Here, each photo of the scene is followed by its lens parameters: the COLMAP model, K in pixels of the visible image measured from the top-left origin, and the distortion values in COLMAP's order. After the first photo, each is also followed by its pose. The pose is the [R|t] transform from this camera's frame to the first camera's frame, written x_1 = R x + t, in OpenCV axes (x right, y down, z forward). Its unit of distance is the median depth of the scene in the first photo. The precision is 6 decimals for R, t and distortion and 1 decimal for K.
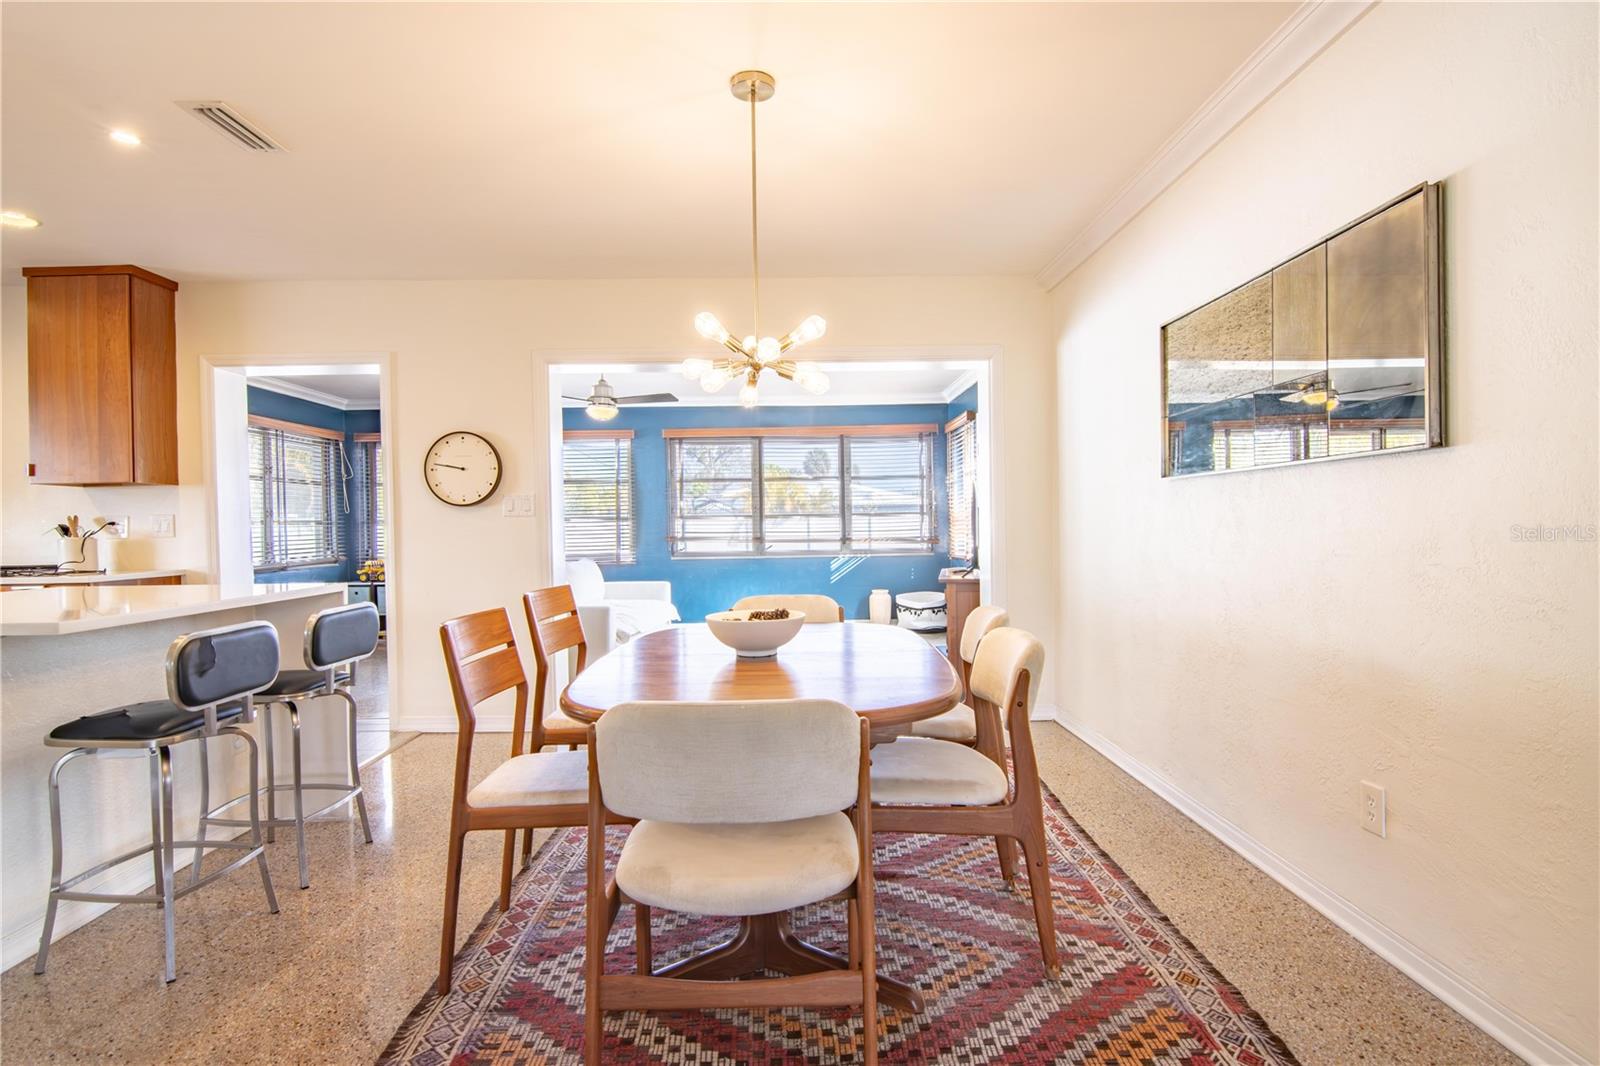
lens RADIAL K [[811.9, 0, 805.4], [0, 811.9, 534.3], [0, 0, 1]] dist [-0.006131, -0.010614]
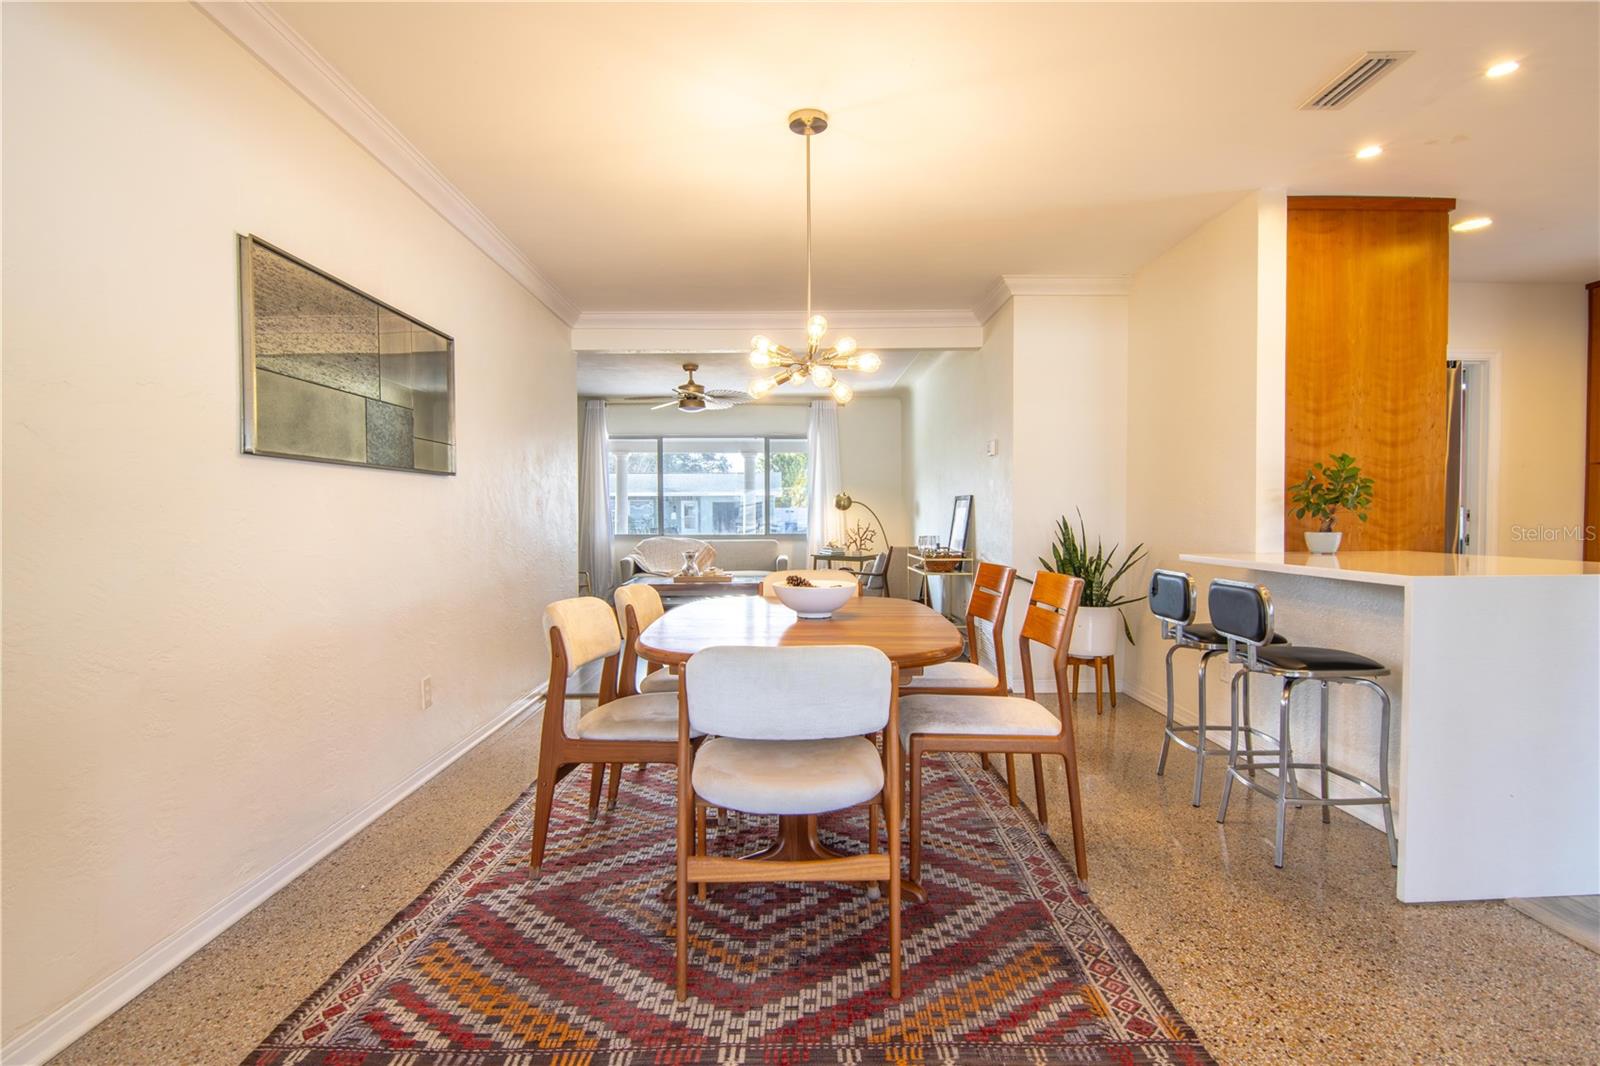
lens RADIAL K [[811.9, 0, 804.8], [0, 811.9, 532.1], [0, 0, 1]] dist [-0.006131, -0.010614]
pose [[-0.999764, 0.019873, 0.008782, -0.035336], [0.020155, 0.999242, 0.033309, -0.009775], [-0.008114, 0.033478, -0.999407, 1.314477]]
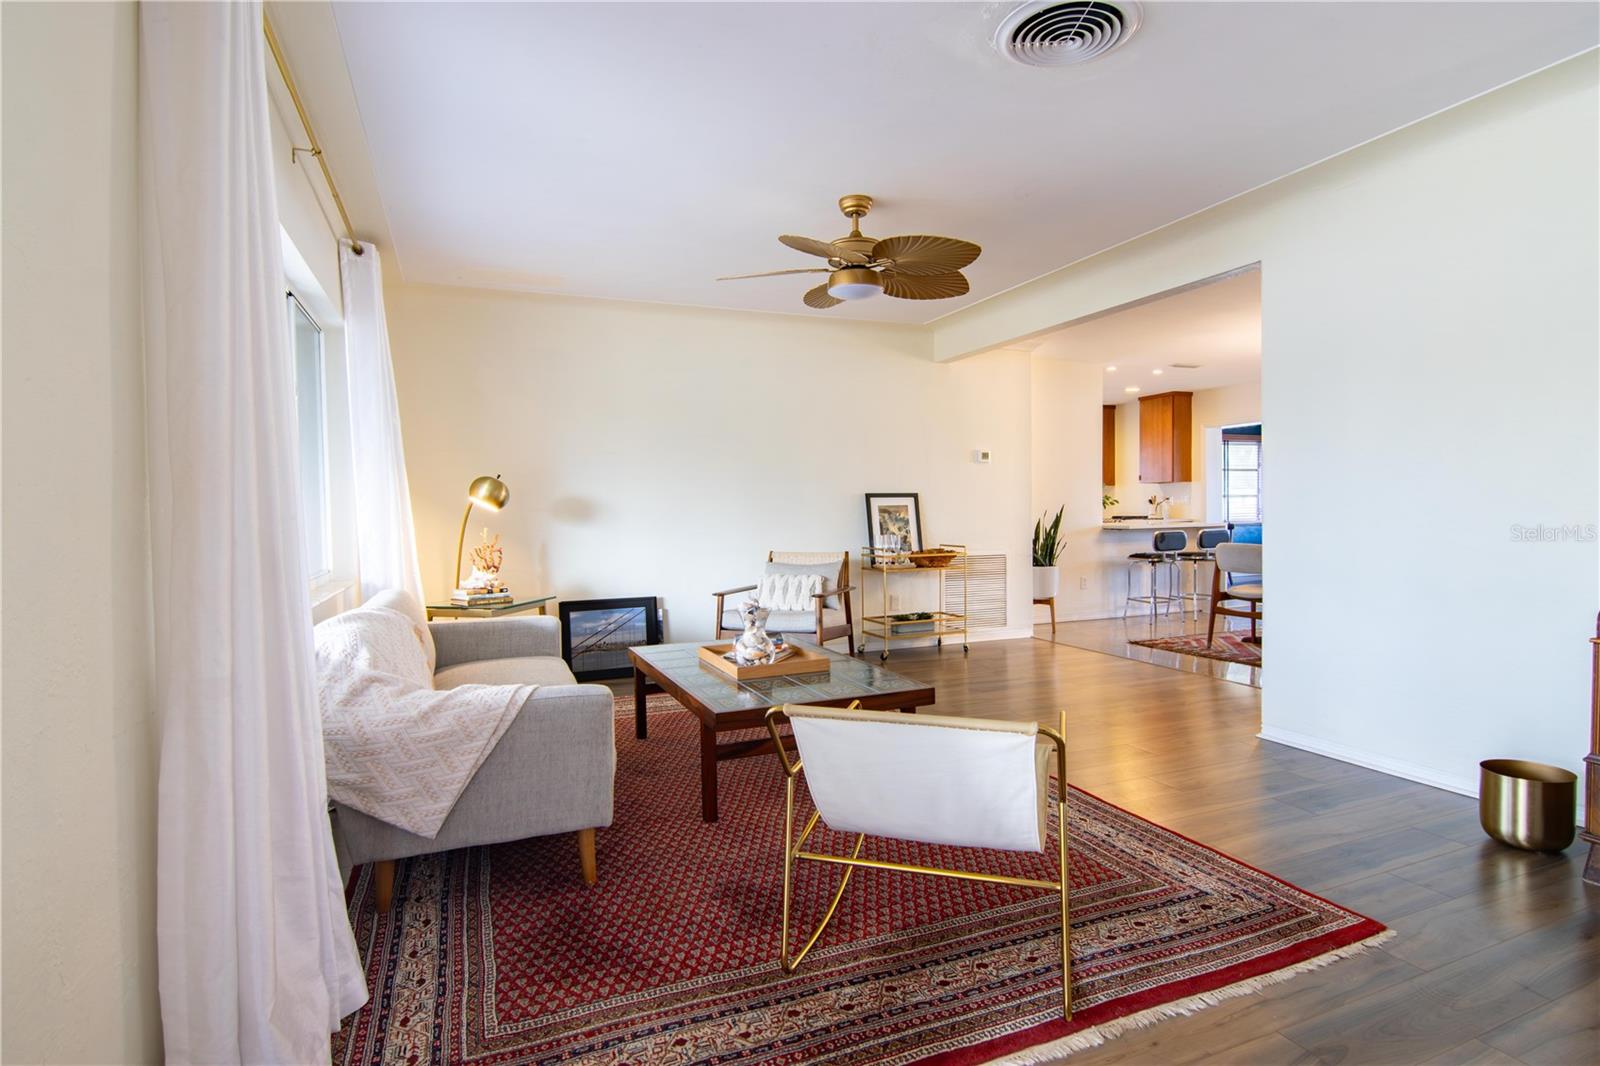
lens RADIAL K [[811.9, 0, 804.1], [0, 811.9, 537.3], [0, 0, 1]] dist [-0.006131, -0.010614]
pose [[0.360597, 0.041794, -0.931785, 1.037140], [-0.000875, 0.999010, 0.044471, -0.006032], [0.932721, -0.015221, 0.360277, -0.907554]]
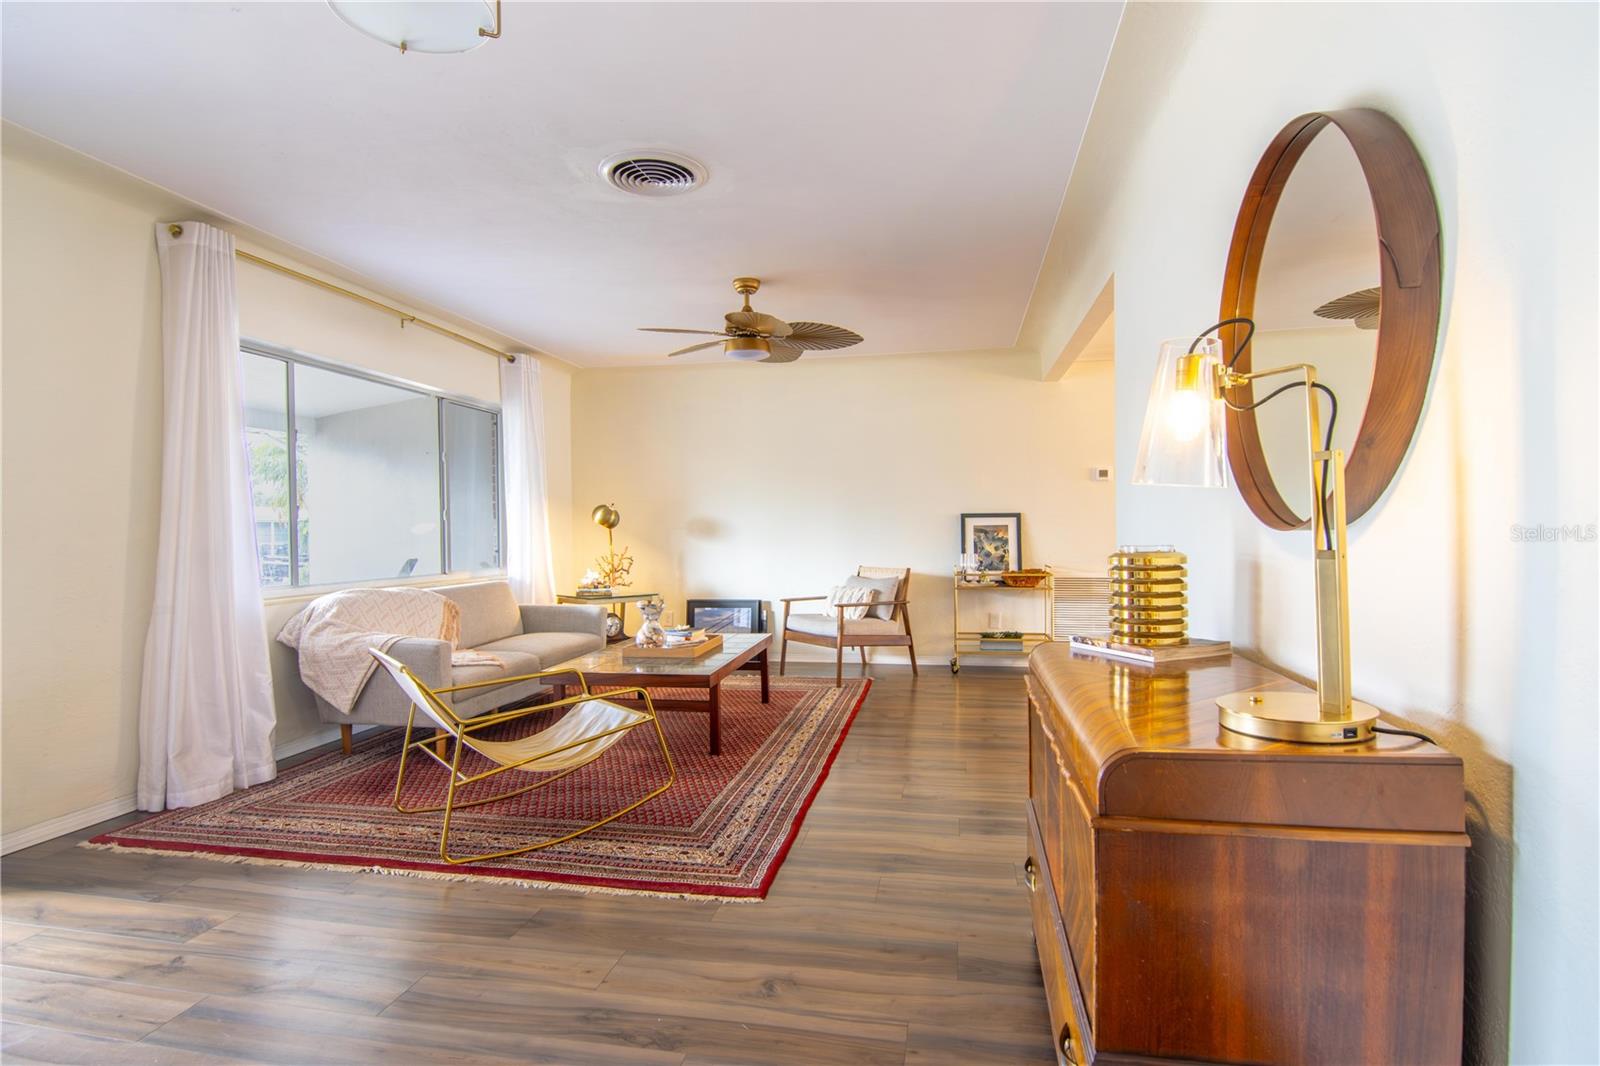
lens RADIAL K [[811.9, 0, 805.4], [0, 811.9, 538.1], [0, 0, 1]] dist [-0.006131, -0.010614]
pose [[-0.203994, 0.029198, -0.978537, 1.276353], [0.002211, 0.999566, 0.029365, -0.020055], [0.978970, 0.003827, -0.203970, -0.240865]]
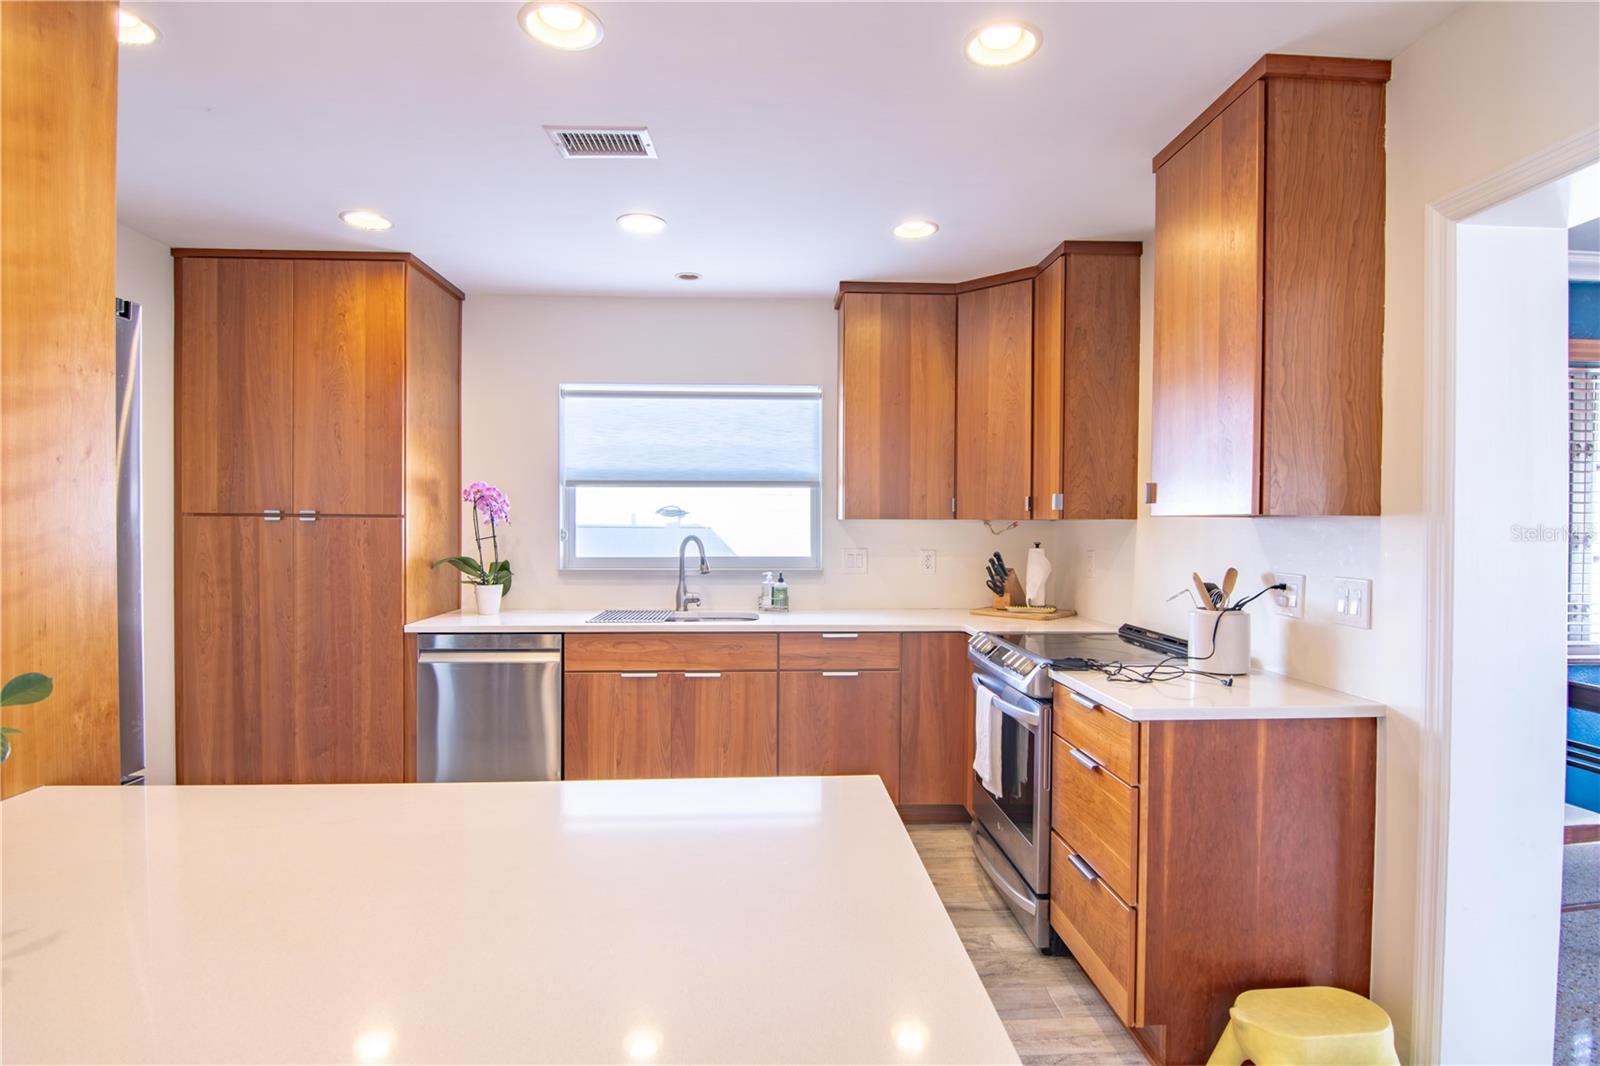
lens RADIAL K [[811.9, 0, 801.0], [0, 811.9, 536.8], [0, 0, 1]] dist [-0.006131, -0.010614]
pose [[0.026629, 0.034385, -0.999054, -0.364202], [-0.017406, 0.999273, 0.033928, -0.063696], [0.999494, 0.016486, 0.027208, 0.719311]]
